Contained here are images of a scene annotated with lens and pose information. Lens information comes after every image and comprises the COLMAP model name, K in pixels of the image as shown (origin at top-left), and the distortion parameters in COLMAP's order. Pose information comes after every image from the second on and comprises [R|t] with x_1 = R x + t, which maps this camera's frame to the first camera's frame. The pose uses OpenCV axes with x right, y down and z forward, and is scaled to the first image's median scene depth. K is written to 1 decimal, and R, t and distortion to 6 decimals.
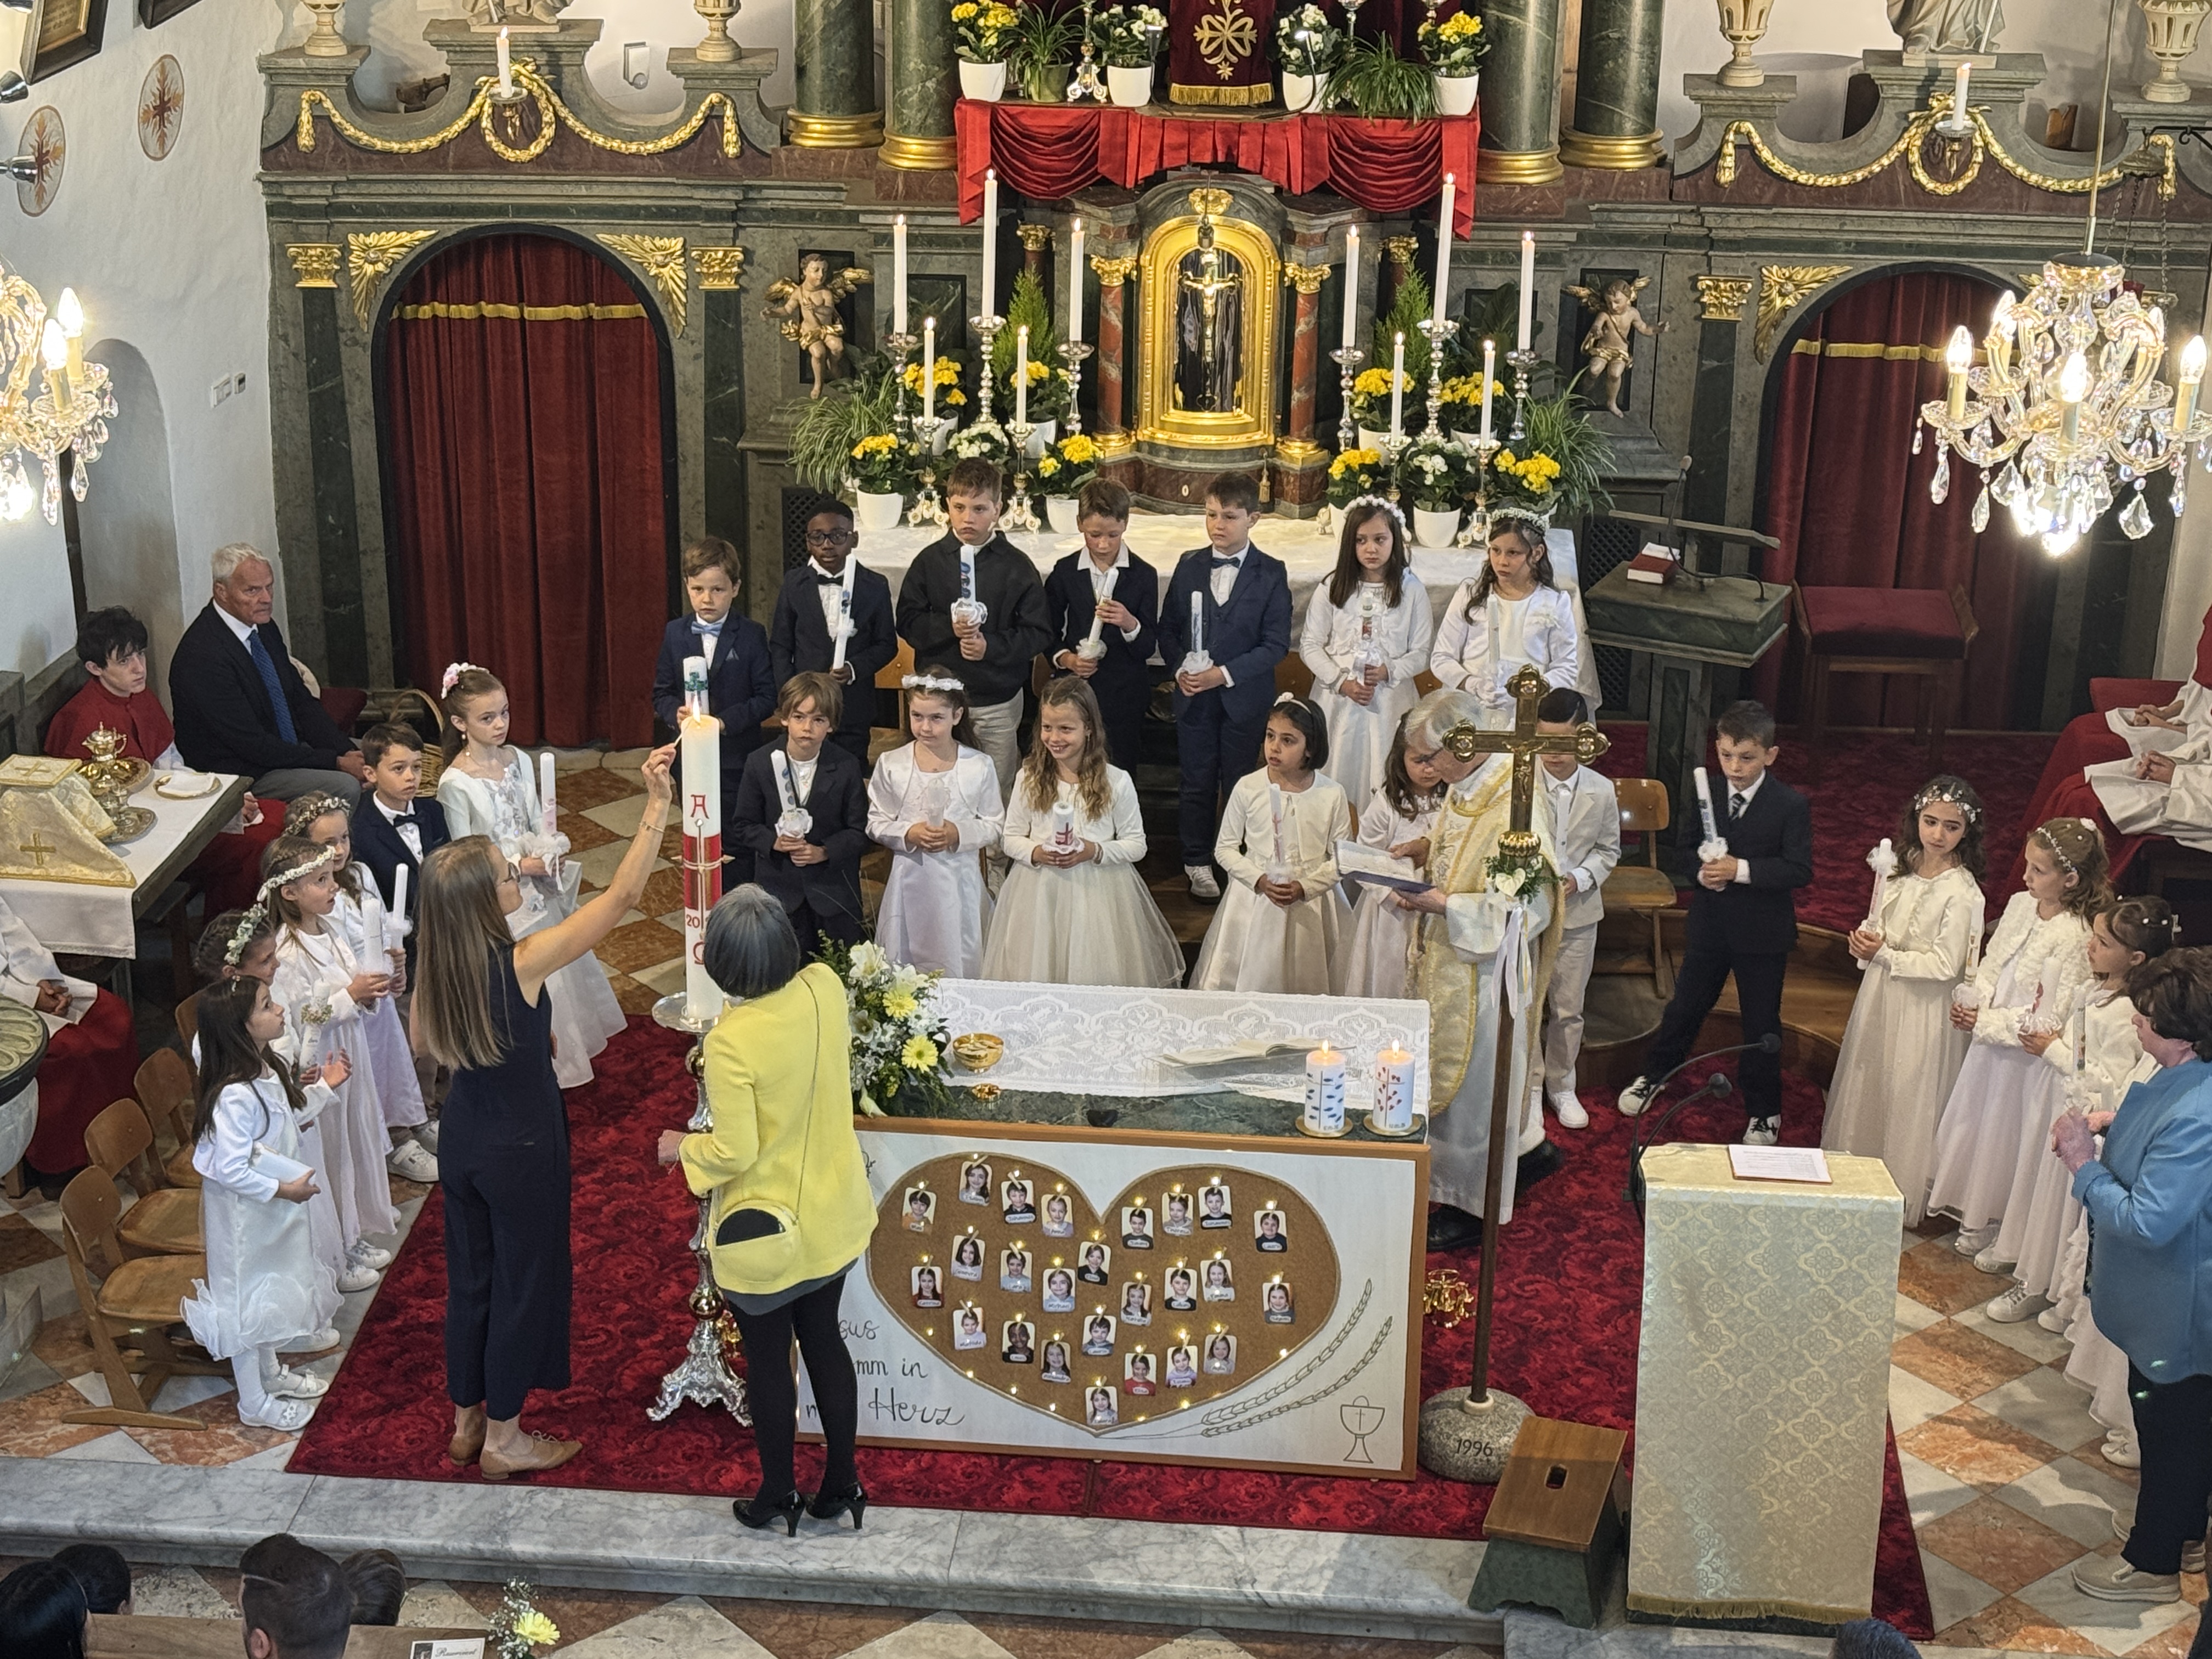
lens RADIAL K [[3924.1, 0, 1106.0], [0, 3924.1, 829.5], [0, 0, 1]] dist [0.161154, 0.076055]
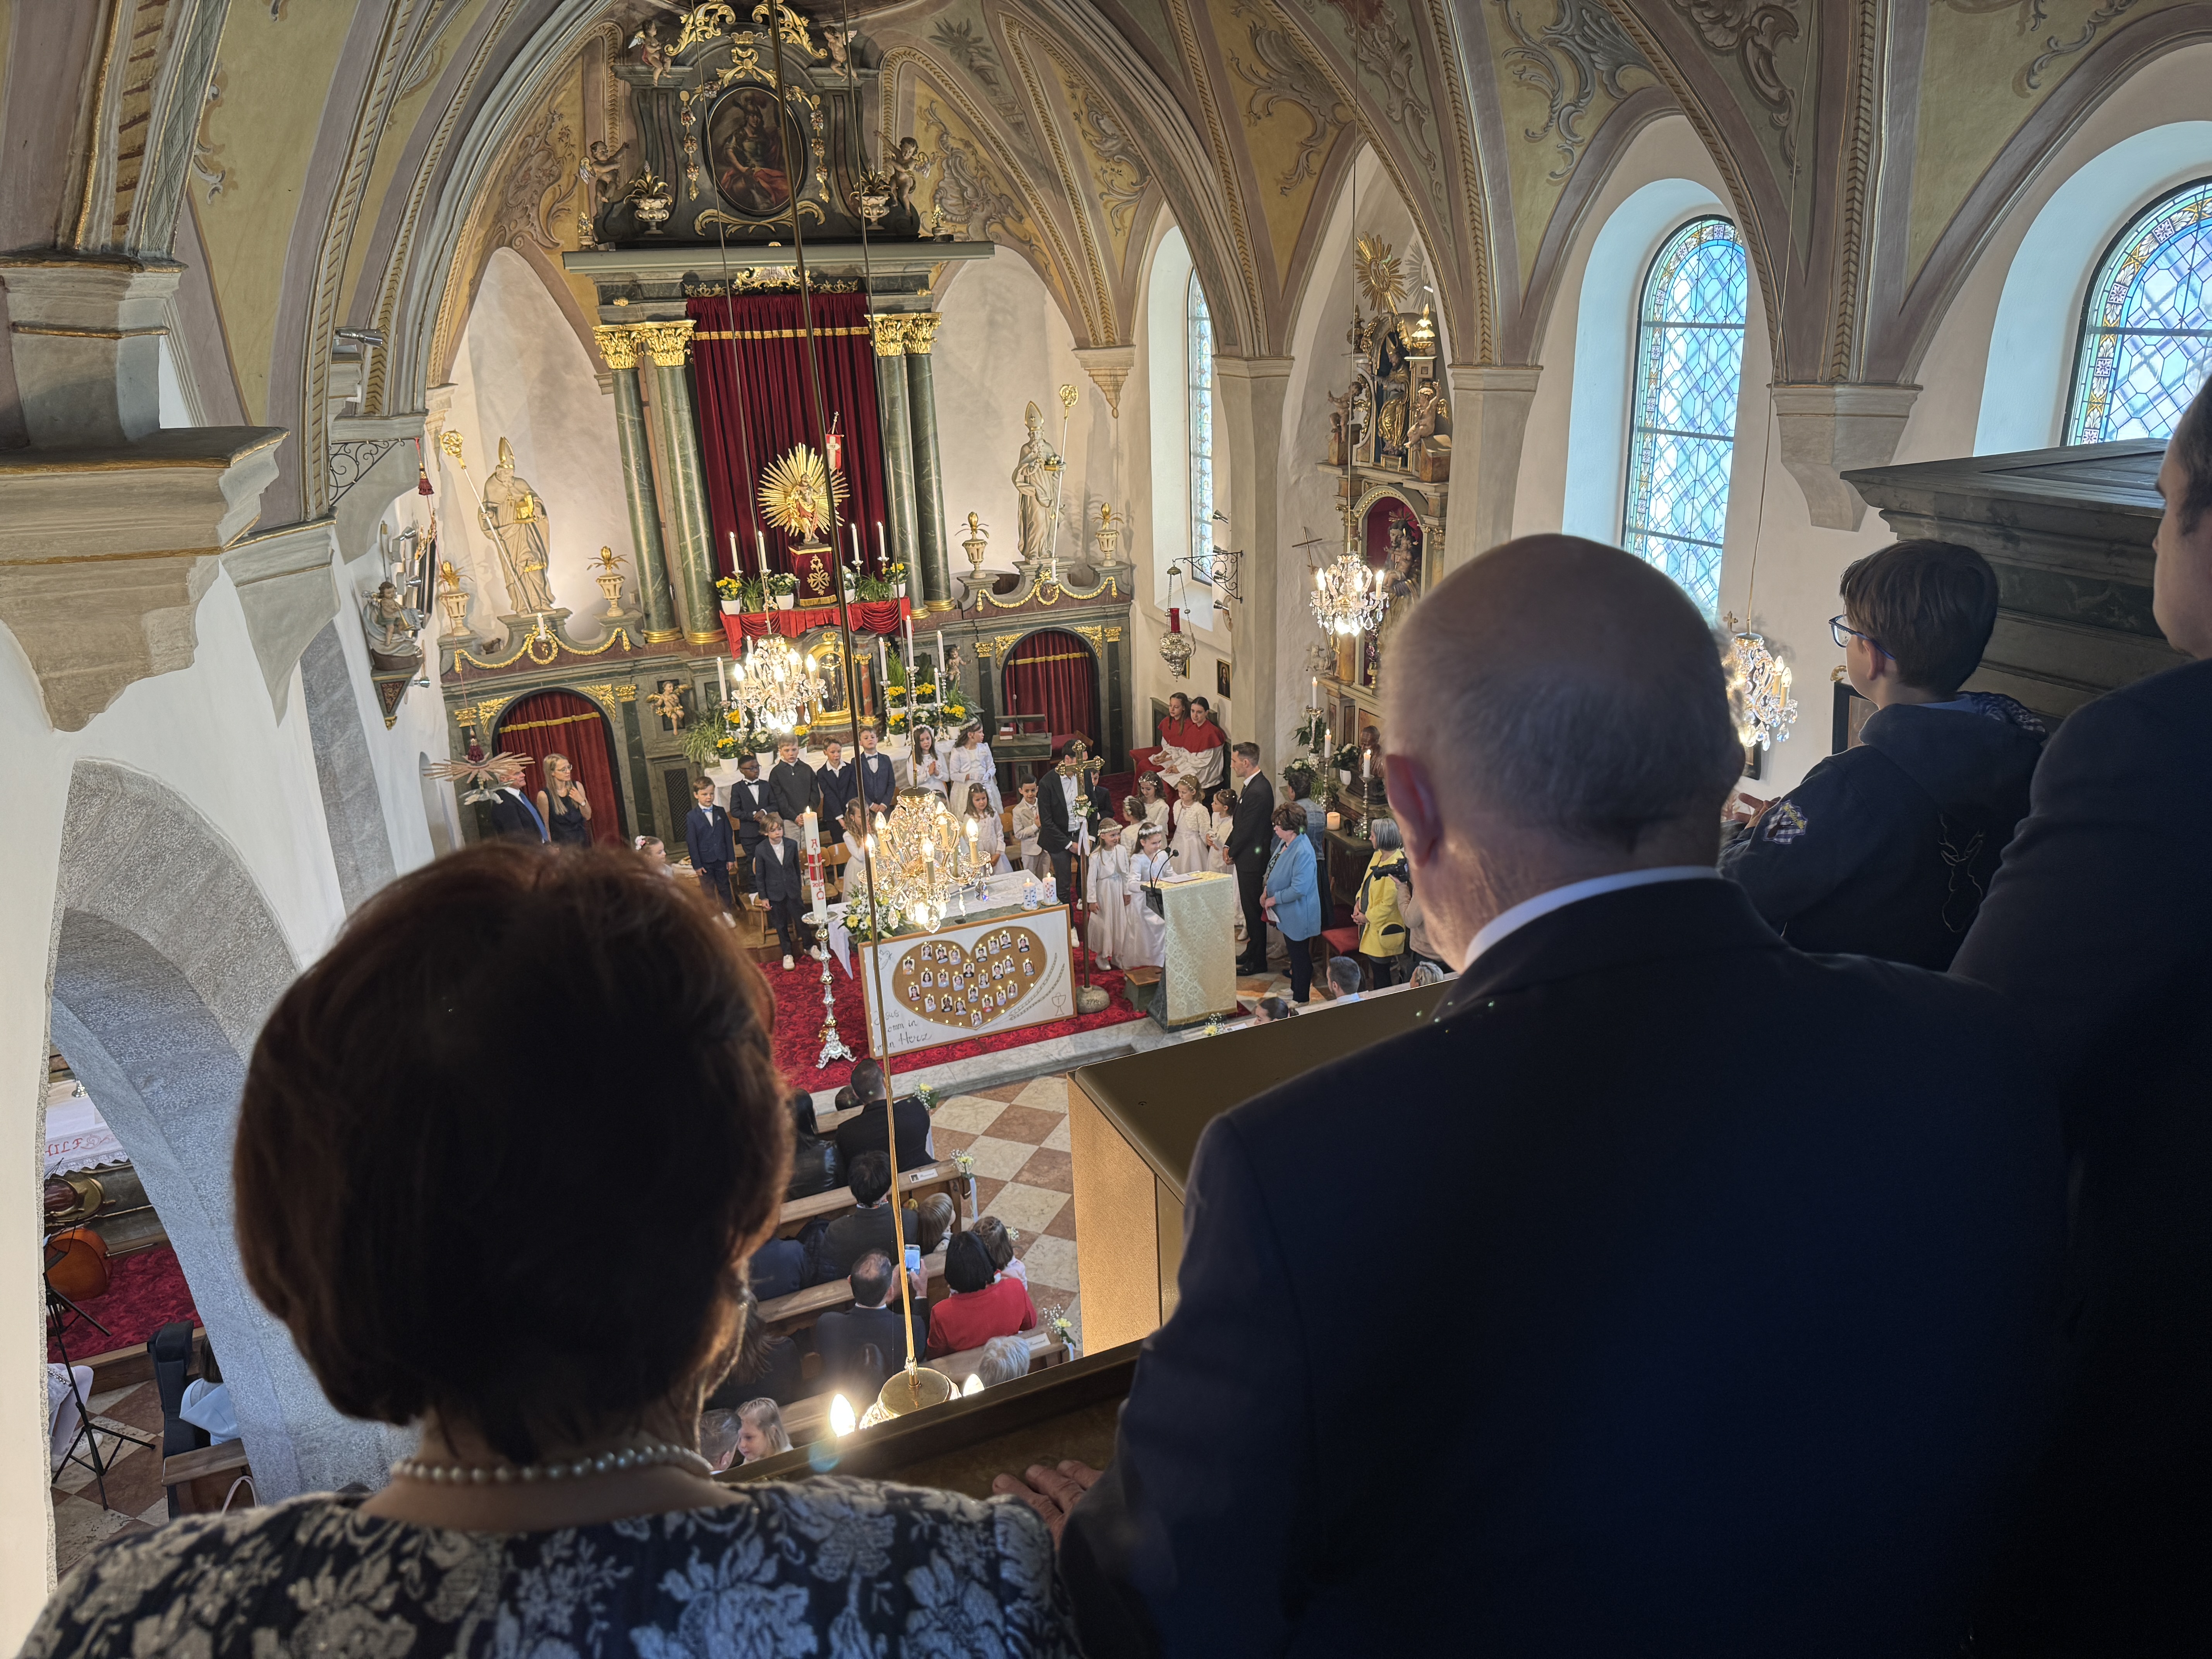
lens RADIAL K [[1566.2, 0, 1118.9], [0, 1566.2, 831.8], [0, 0, 1]] dist [0.176054, -0.315580]
pose [[0.884775, -0.197326, 0.422180, -0.291239], [0.222975, 0.974754, -0.011698, 0.036574], [-0.409213, 0.104486, 0.906437, -0.097696]]
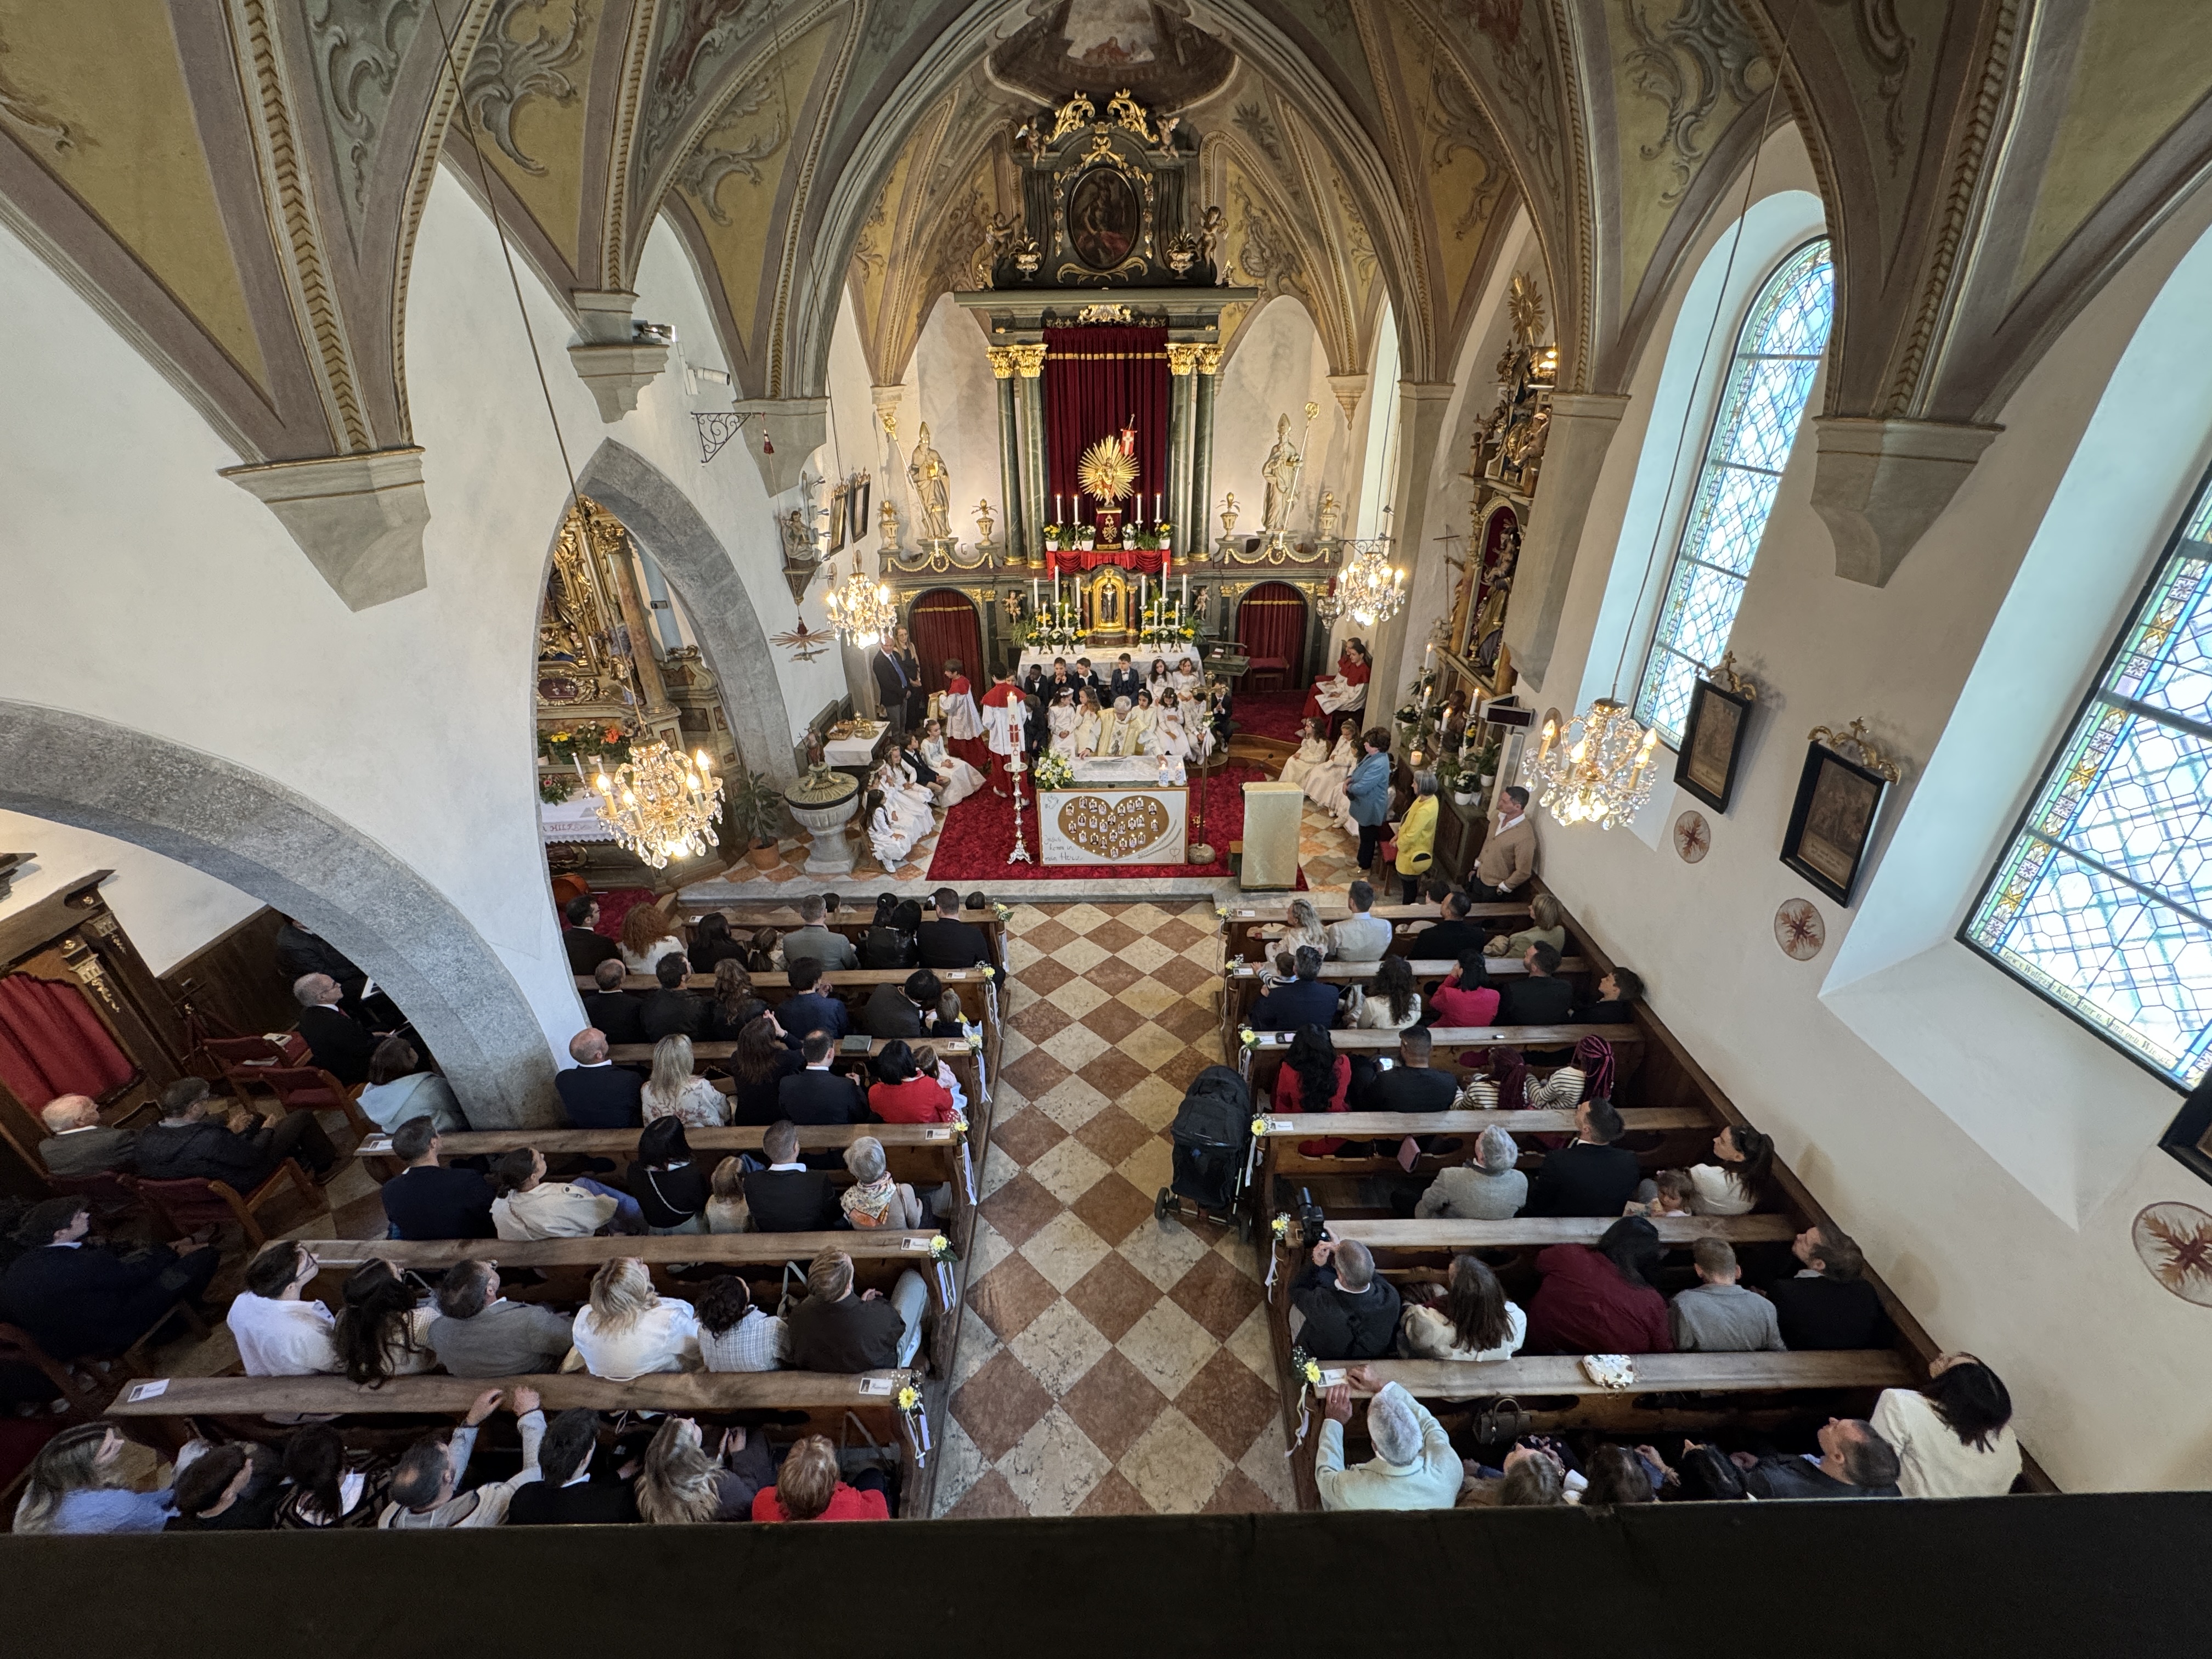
lens RADIAL K [[889.4, 0, 1106.2], [0, 889.4, 820.8], [0, 0, 1]] dist [0.018958, -0.012977]
pose [[0.995757, -0.066111, 0.064018, -0.054140], [0.059980, 0.993823, 0.093369, 0.015508], [-0.069796, -0.089133, 0.993571, 0.030060]]
